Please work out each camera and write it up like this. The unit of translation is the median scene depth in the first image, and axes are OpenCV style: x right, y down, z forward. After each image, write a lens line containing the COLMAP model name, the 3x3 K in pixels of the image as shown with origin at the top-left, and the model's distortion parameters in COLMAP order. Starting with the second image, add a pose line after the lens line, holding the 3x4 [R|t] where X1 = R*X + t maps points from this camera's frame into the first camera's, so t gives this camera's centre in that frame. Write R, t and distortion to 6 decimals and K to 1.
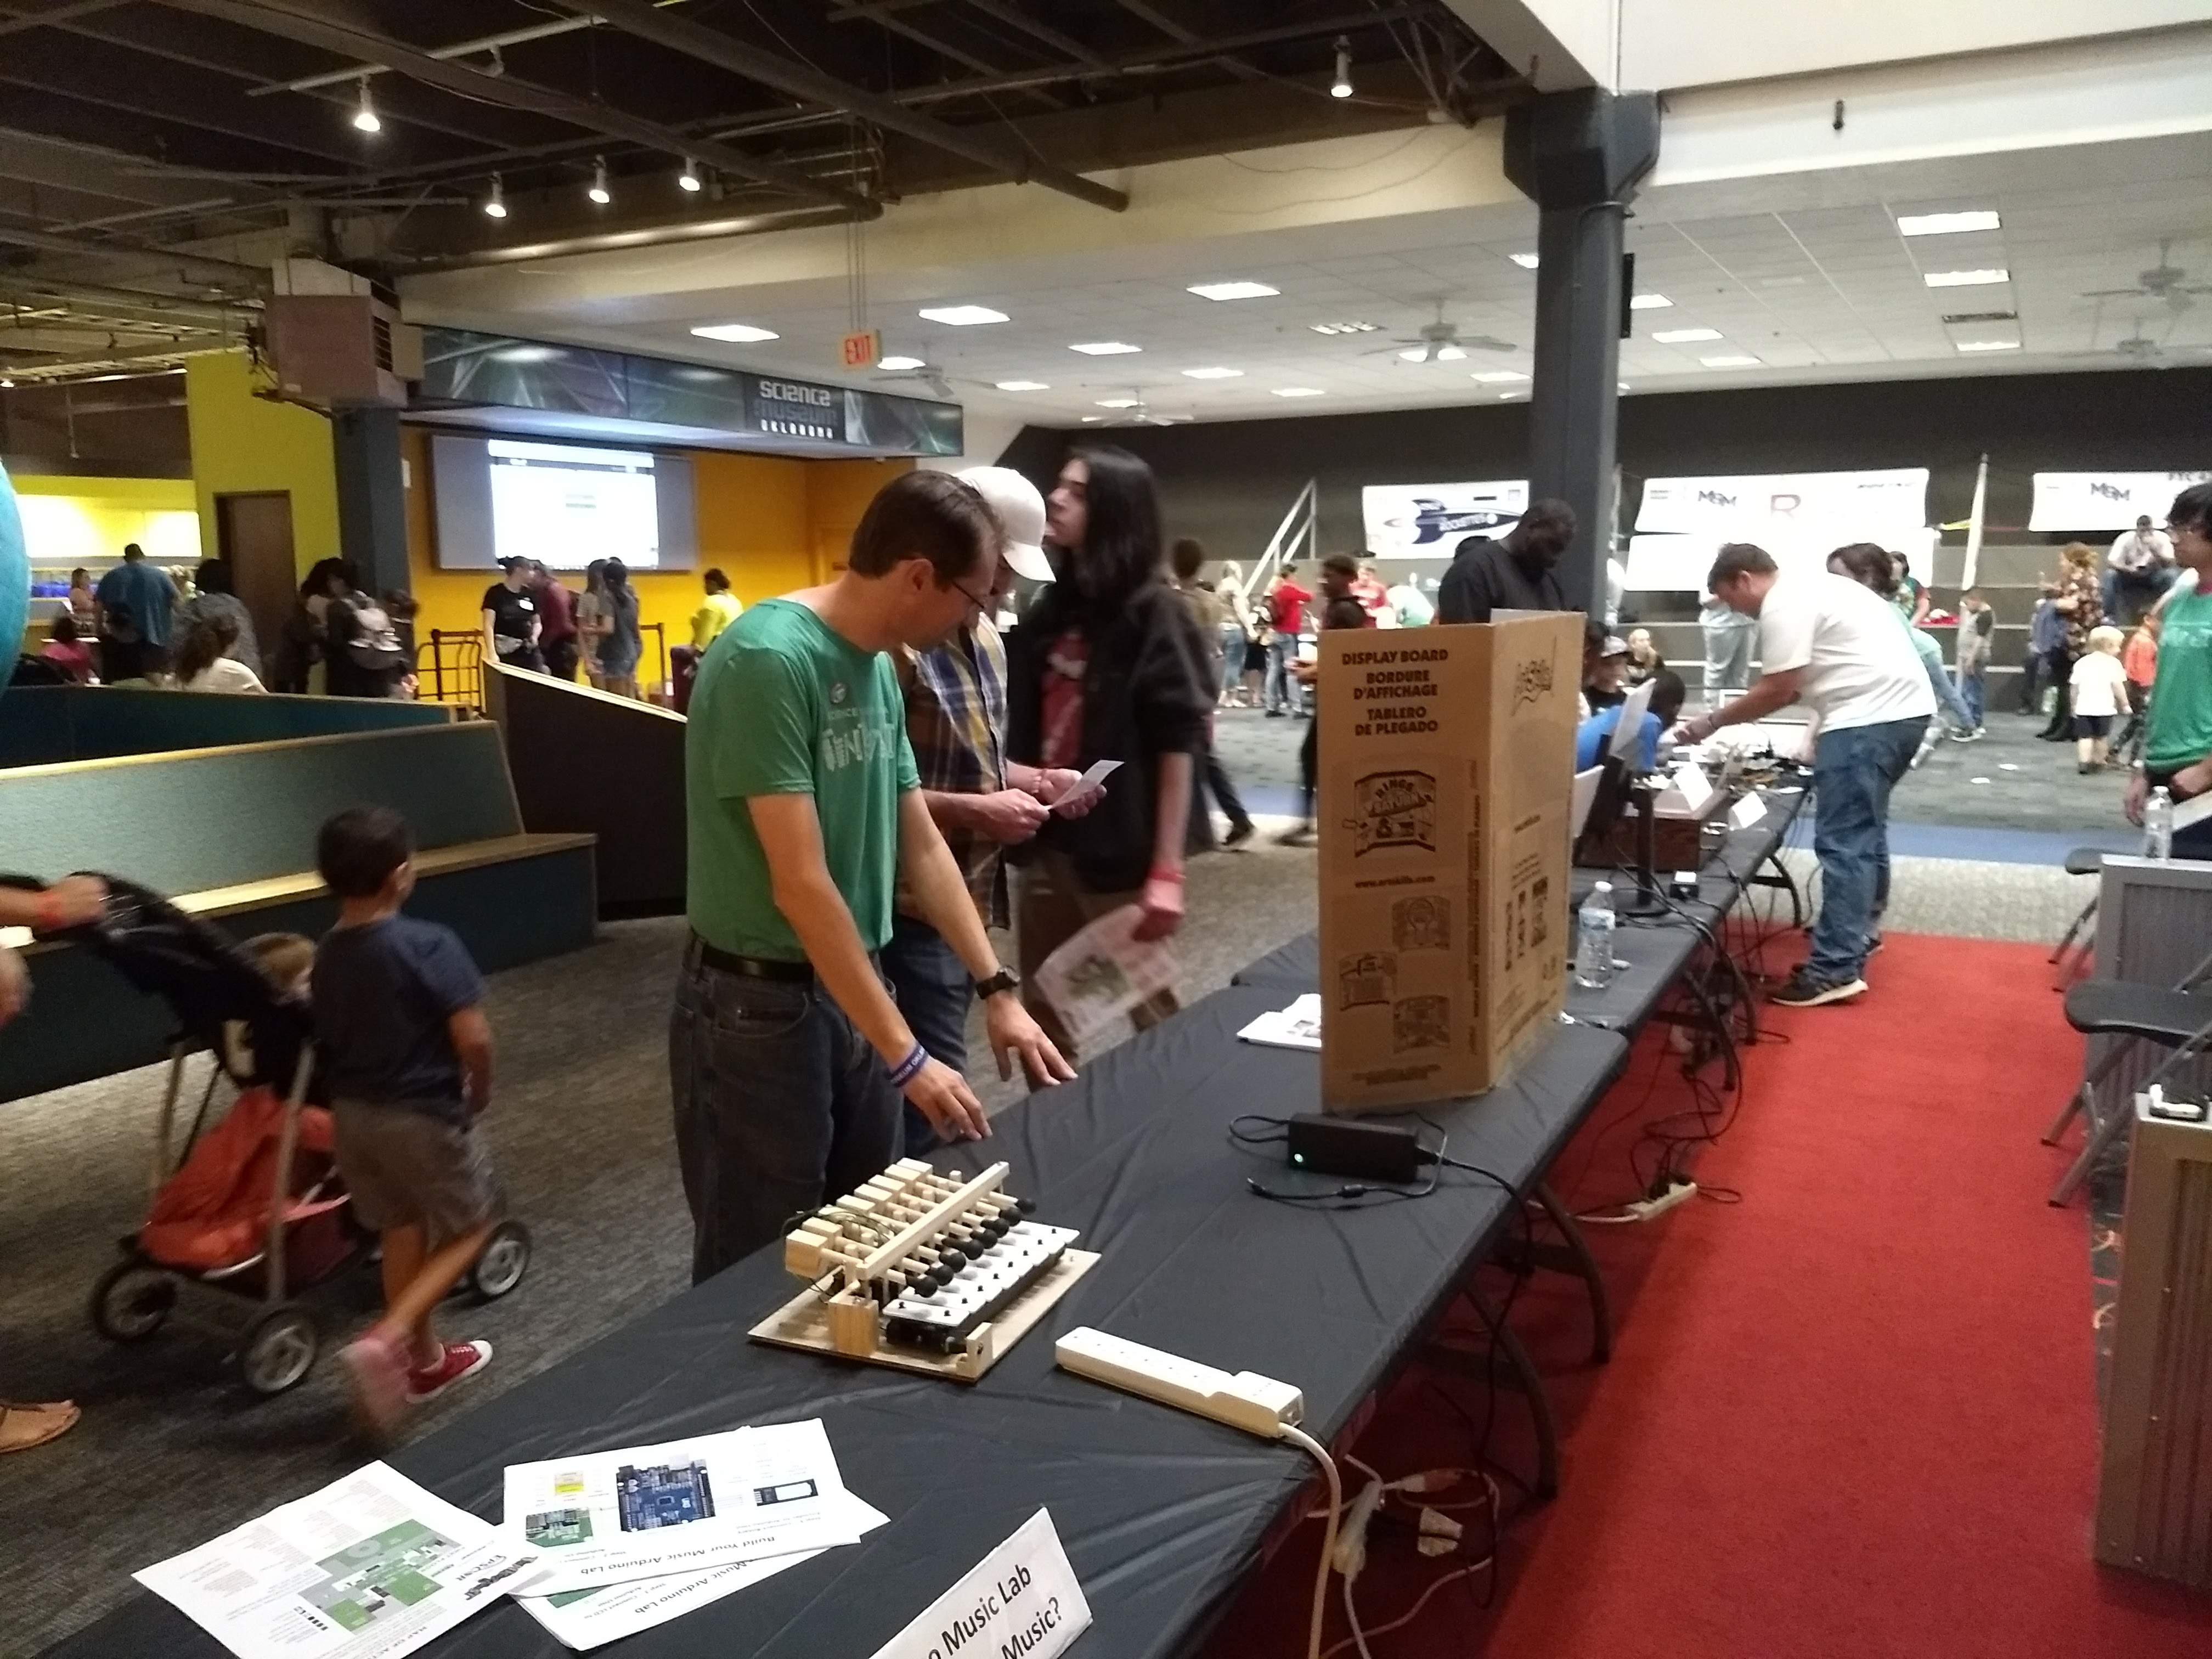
lens RADIAL K [[1776.9, 0, 1106.0], [0, 1776.9, 829.5], [0, 0, 1]] dist [0.079907, -0.129847]
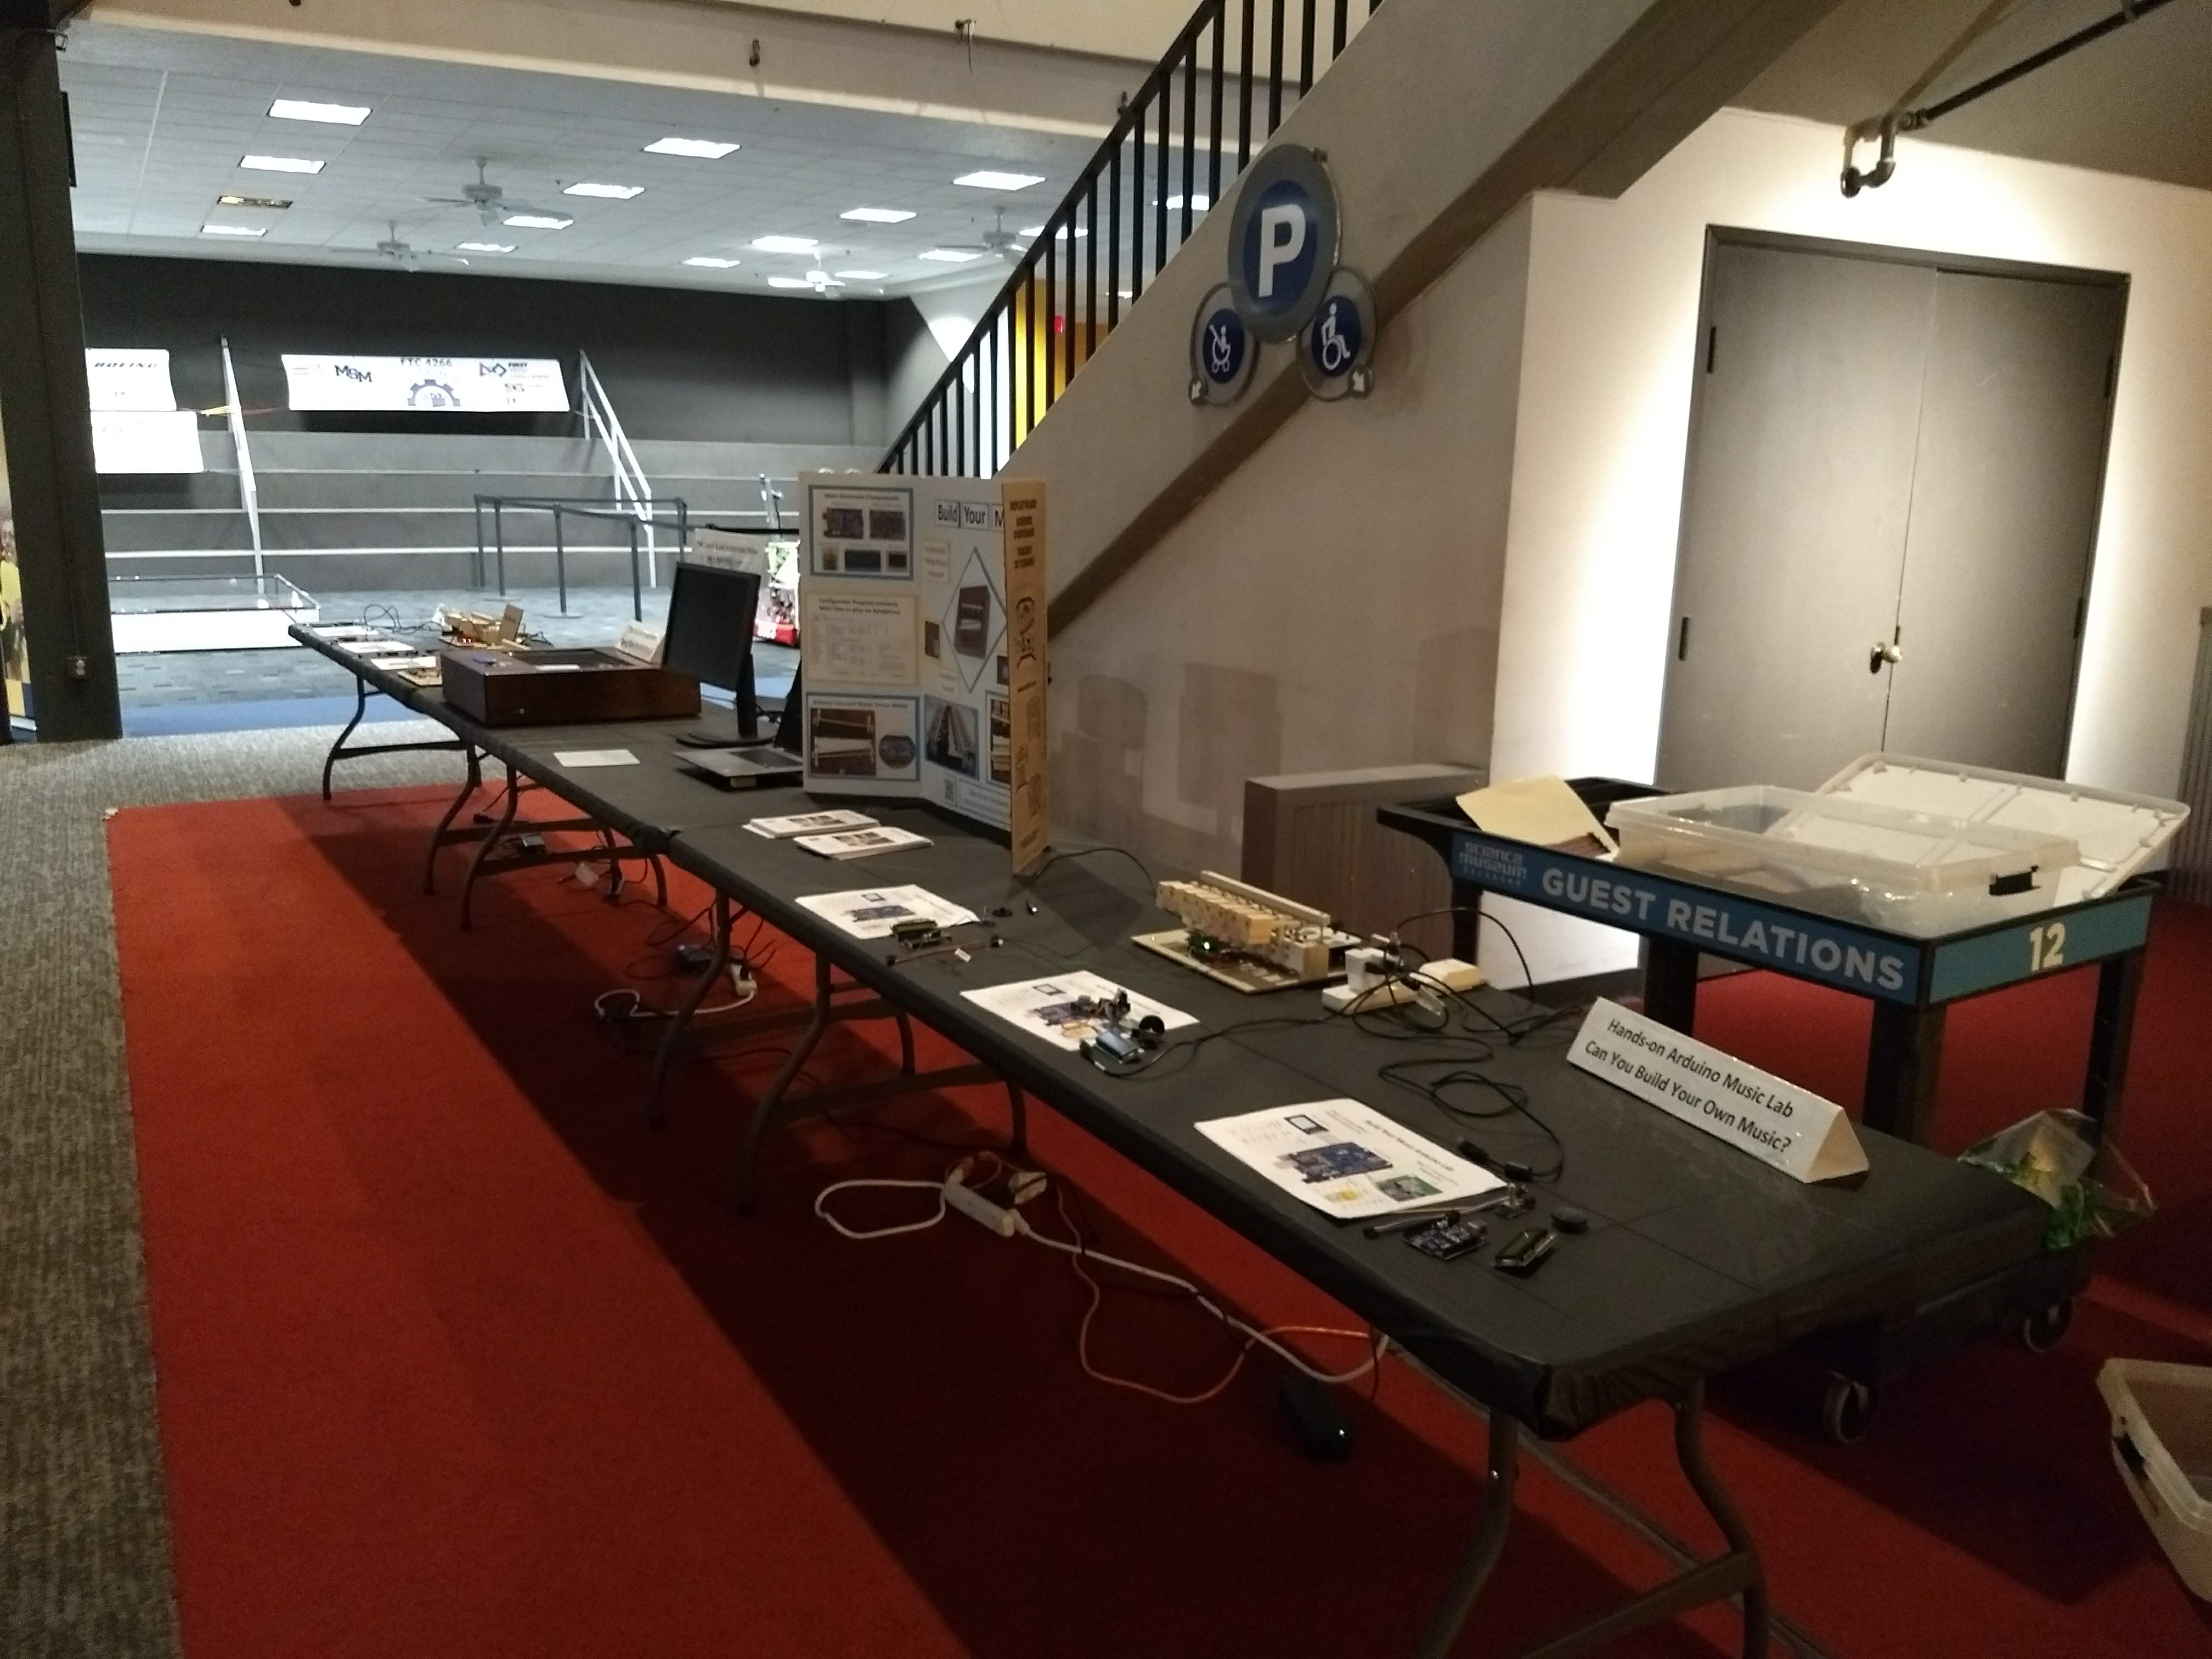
lens RADIAL K [[1776.9, 0, 1106.0], [0, 1776.9, 829.5], [0, 0, 1]] dist [0.079907, -0.129847]
pose [[0.553287, -0.152610, 0.818891, -0.214953], [0.104240, 0.988031, 0.113701, -0.000135], [-0.826442, 0.022452, 0.562573, 0.062086]]
